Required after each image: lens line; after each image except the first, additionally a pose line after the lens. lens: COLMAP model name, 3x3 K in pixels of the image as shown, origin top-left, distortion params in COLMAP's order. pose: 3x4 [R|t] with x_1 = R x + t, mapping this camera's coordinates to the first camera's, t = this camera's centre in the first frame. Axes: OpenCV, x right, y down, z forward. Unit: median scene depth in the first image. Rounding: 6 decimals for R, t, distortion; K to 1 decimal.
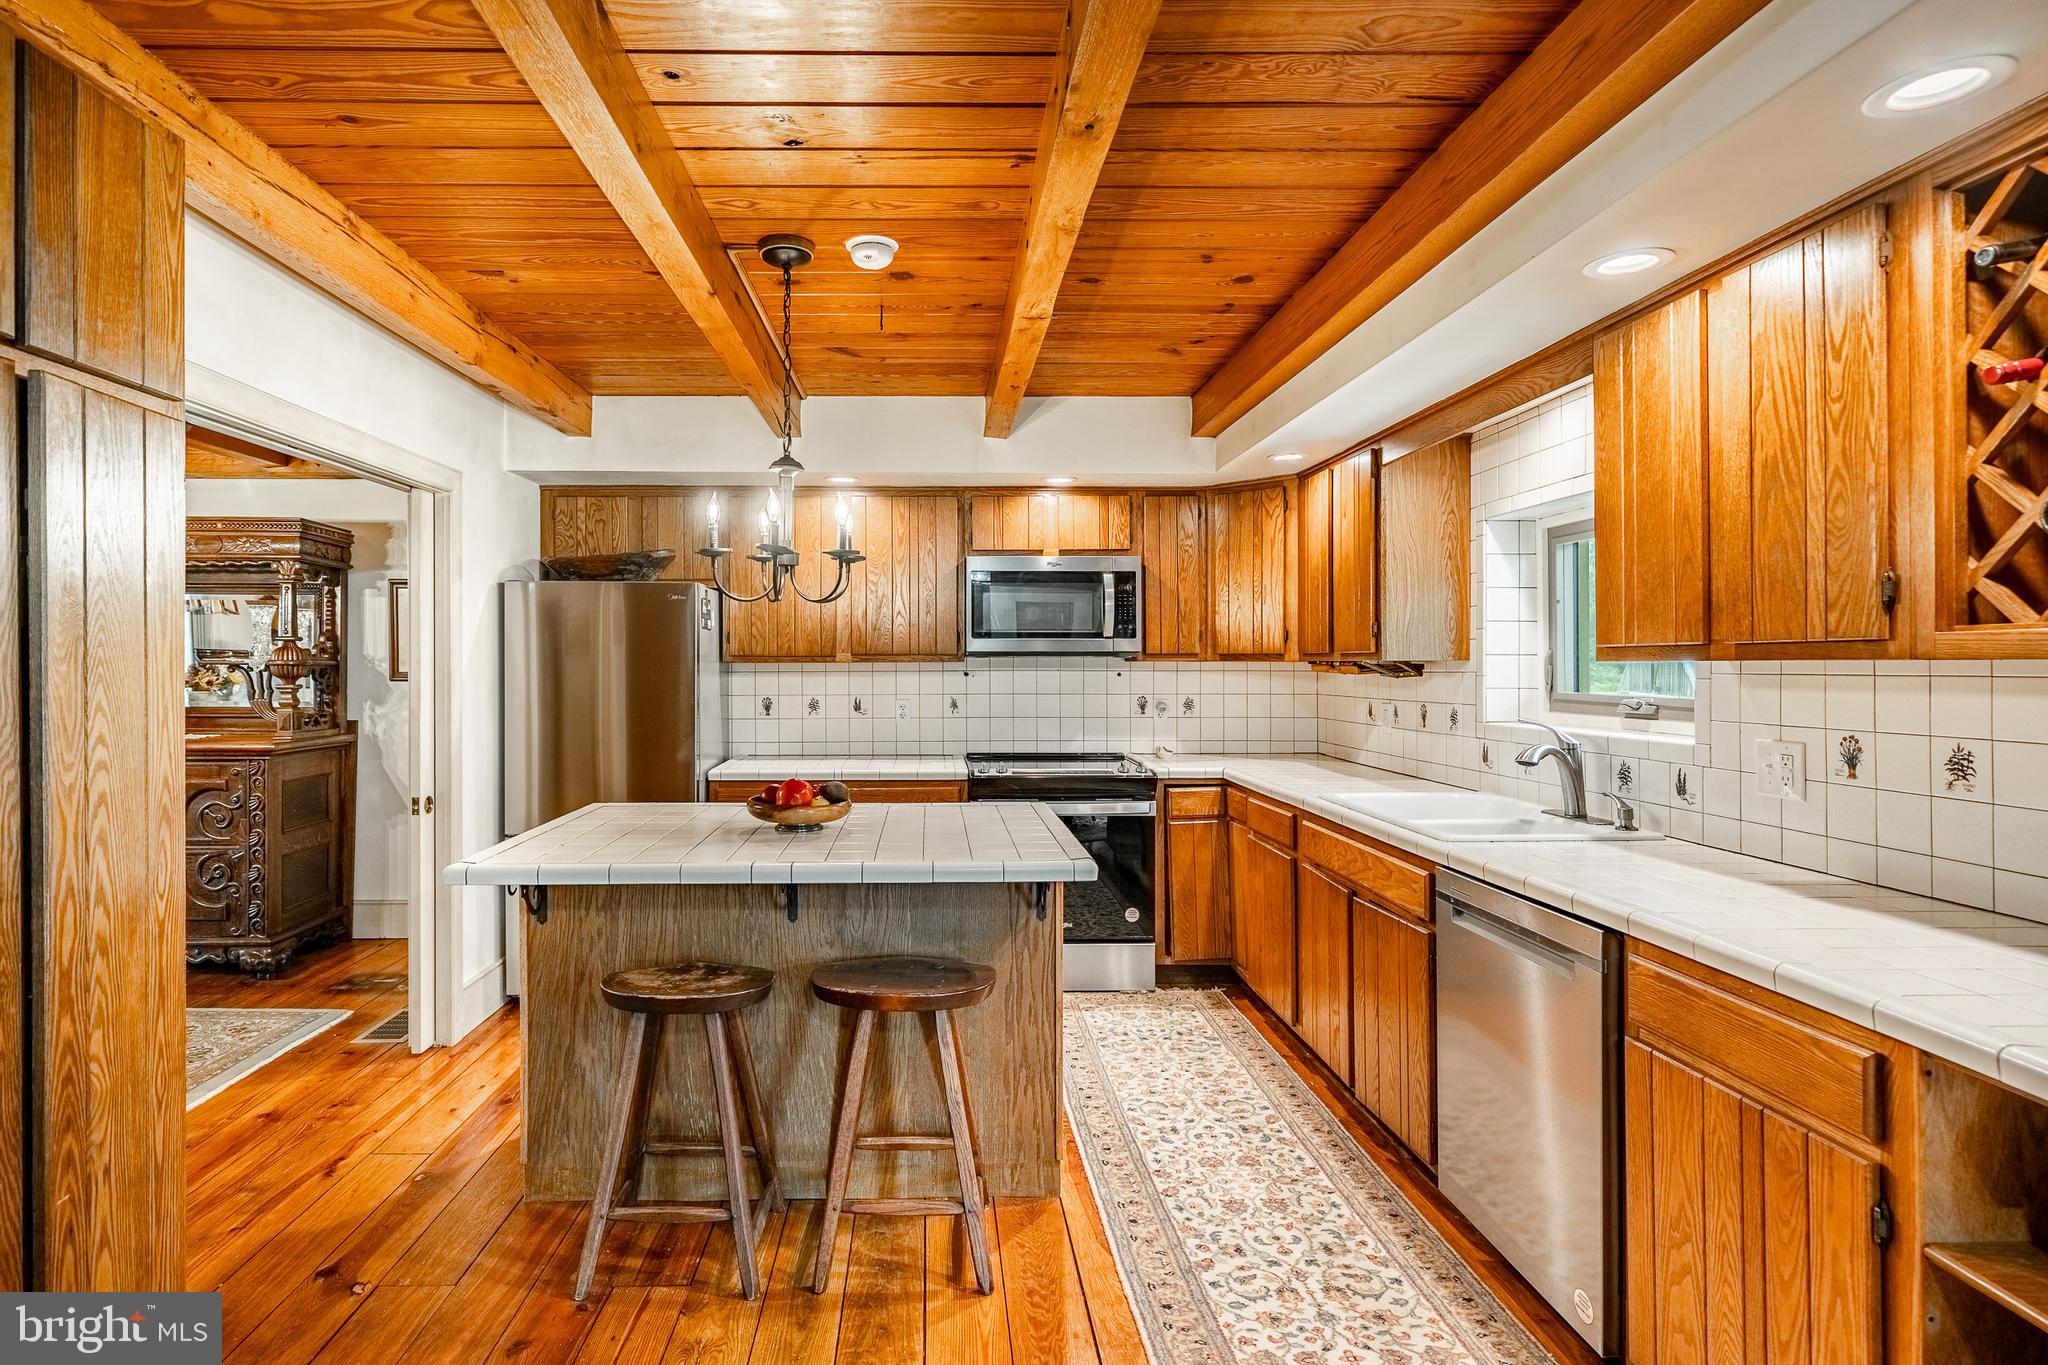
lens RADIAL K [[1029.3, 0, 942.9], [0, 1029.3, 643.9], [0, 0, 1]] dist [-0.002047, 0.000241]
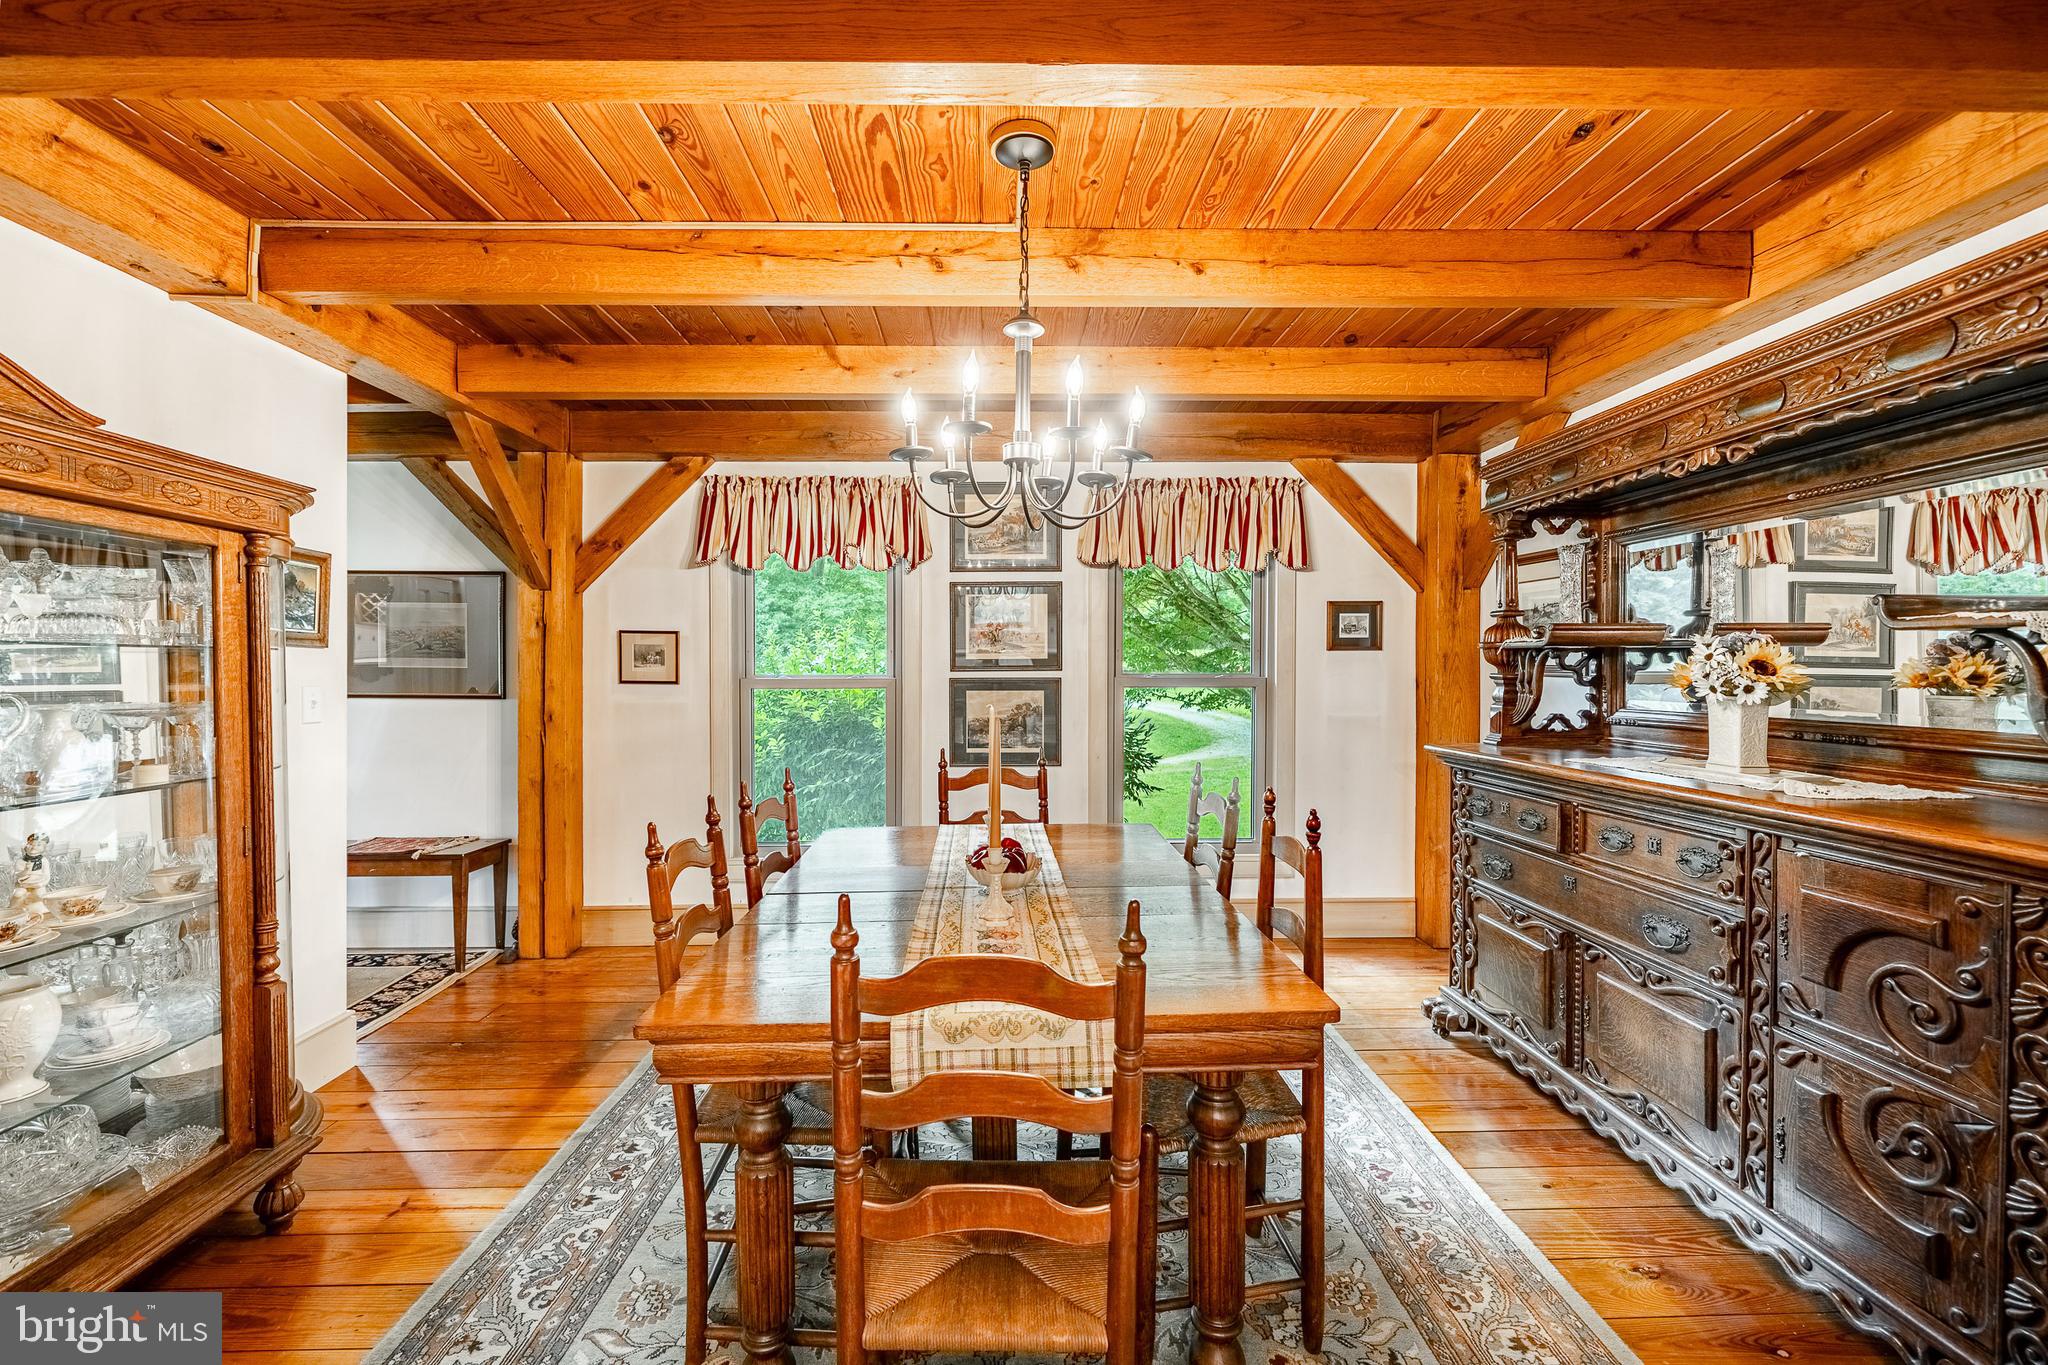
lens RADIAL K [[870.1, 0, 1017.7], [0, 870.1, 683.0], [0, 0, 1]] dist [0.000533, 0.000012]
pose [[0.016088, 0.017664, -0.999715, -0.359379], [0.013636, 0.999747, 0.017884, 0.030185], [0.999778, -0.013920, 0.015843, 0.620533]]
